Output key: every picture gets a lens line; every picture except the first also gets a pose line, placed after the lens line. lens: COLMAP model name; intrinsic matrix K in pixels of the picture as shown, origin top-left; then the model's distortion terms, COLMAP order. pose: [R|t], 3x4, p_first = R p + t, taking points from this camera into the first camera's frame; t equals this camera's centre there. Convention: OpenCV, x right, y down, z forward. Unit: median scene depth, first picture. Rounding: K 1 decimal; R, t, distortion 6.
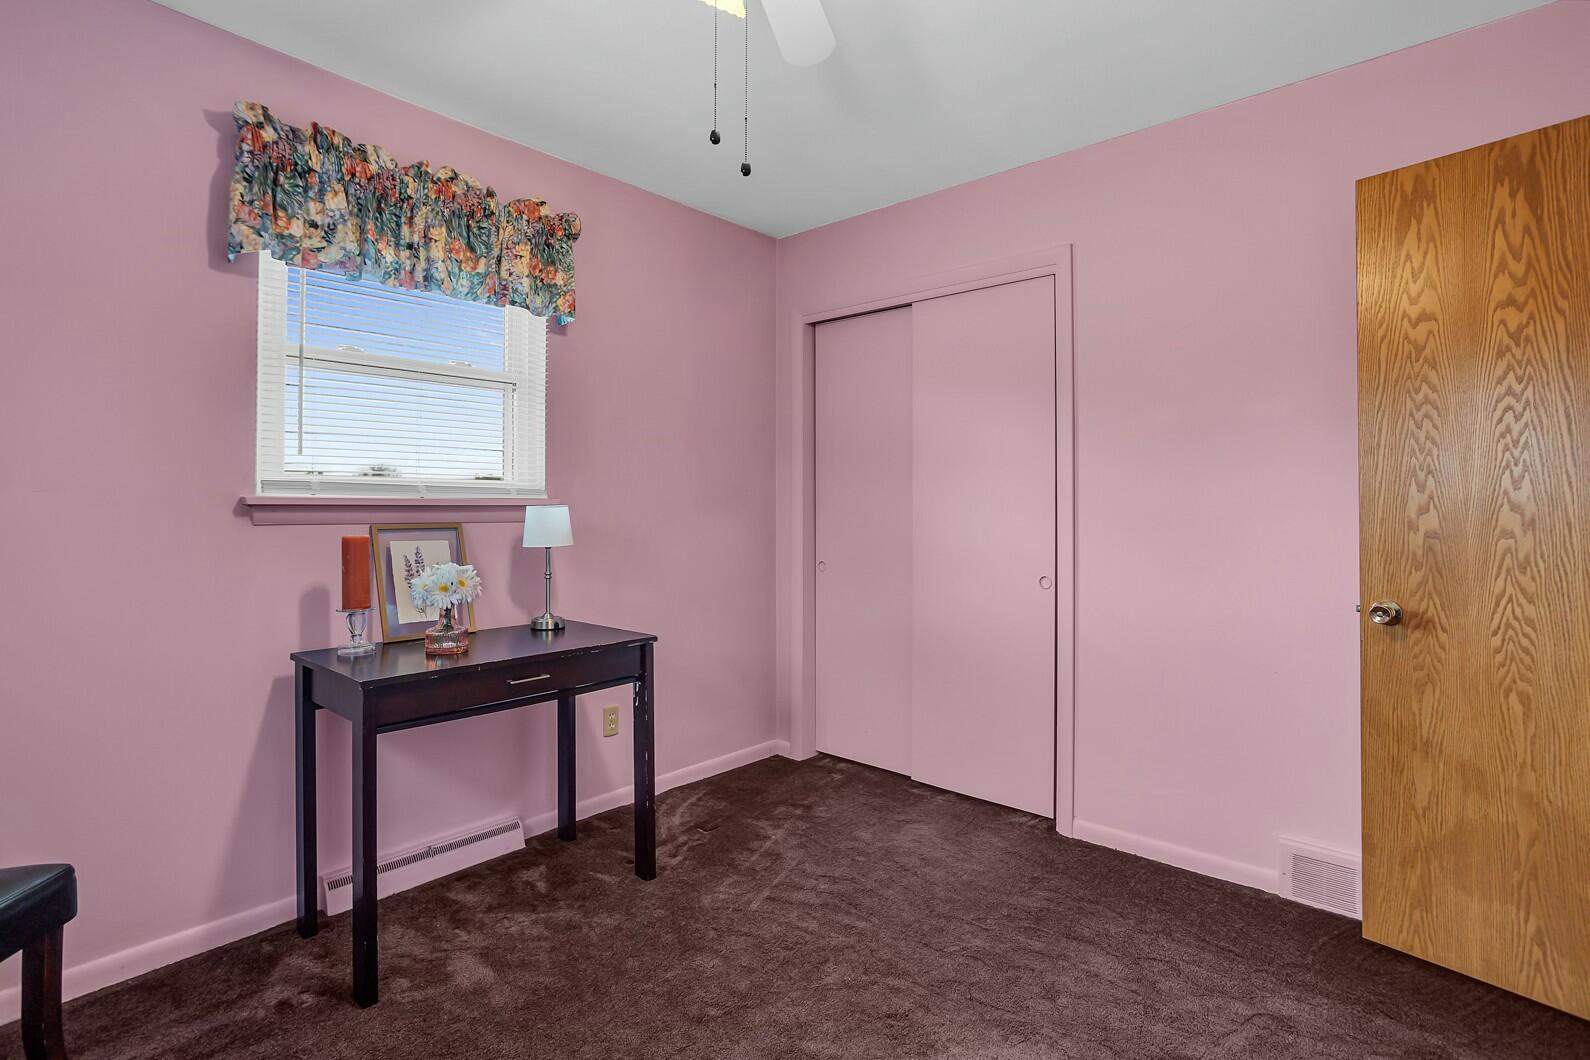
lens RADIAL K [[788.1, 0, 795.9], [0, 788.1, 521.2], [0, 0, 1]] dist [-0.001568, -0.000110]
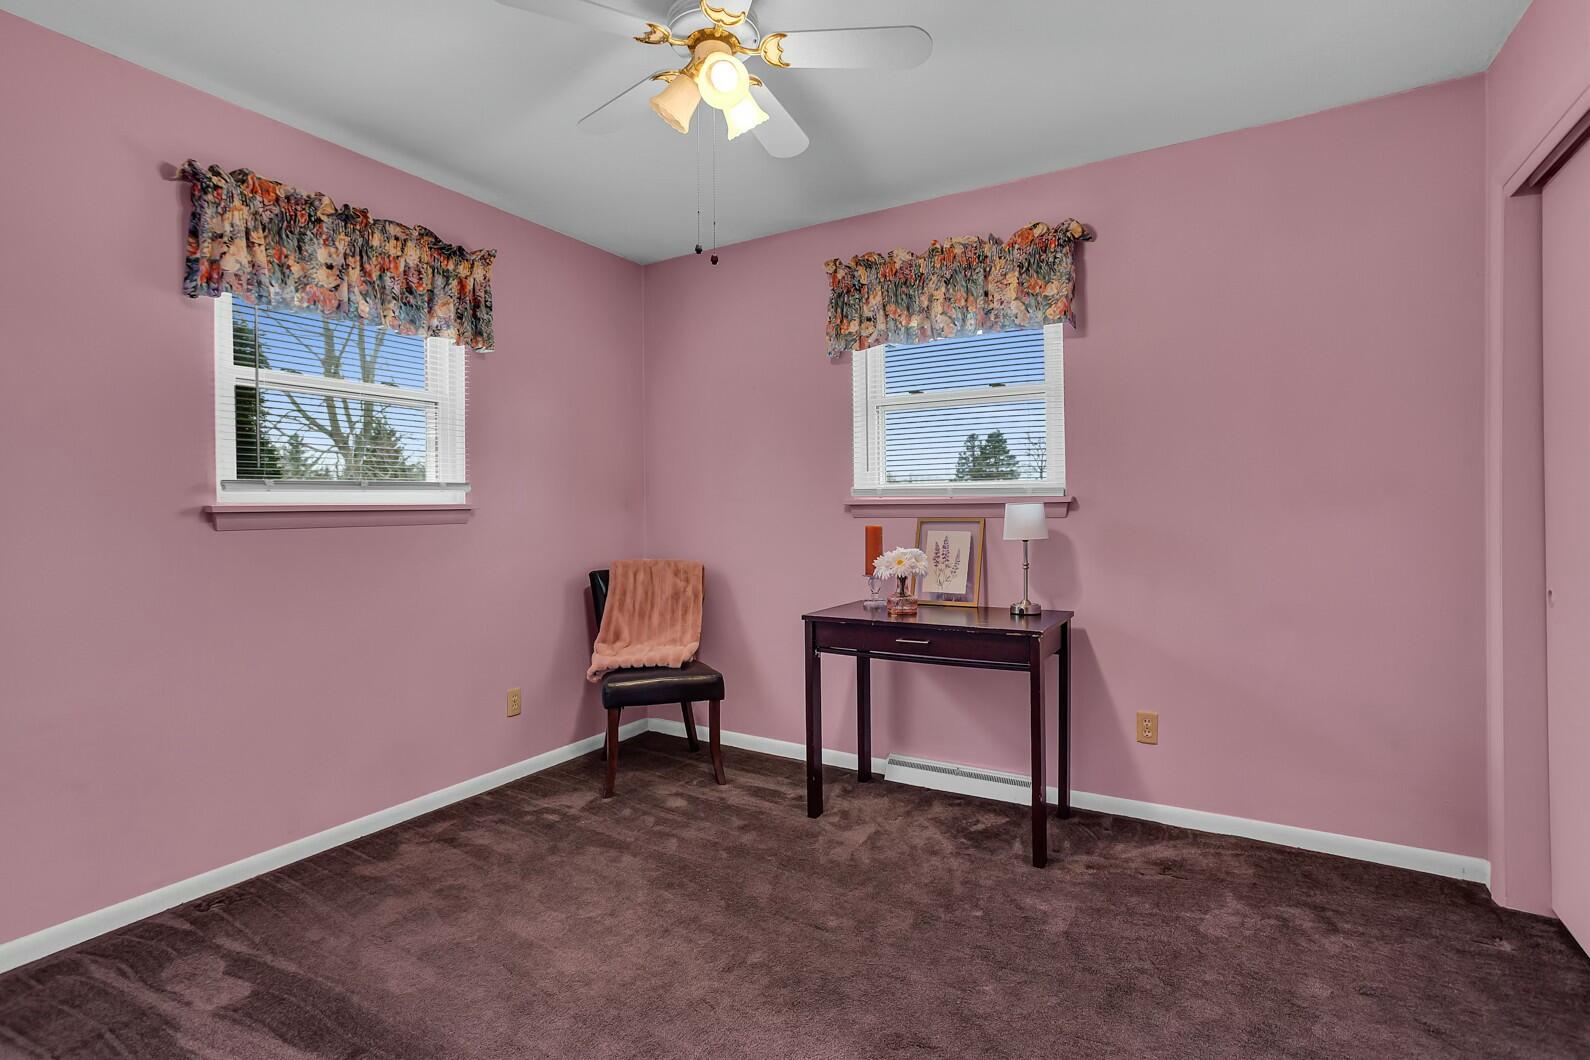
lens RADIAL K [[761.6, 0, 799.5], [0, 761.6, 550.4], [0, 0, 1]] dist [0.000373, 0.001032]
pose [[0.205076, 0.046259, -0.977652, 0.717047], [-0.011088, 0.998928, 0.044940, 0.002138], [0.978683, 0.001625, 0.205369, 0.503060]]
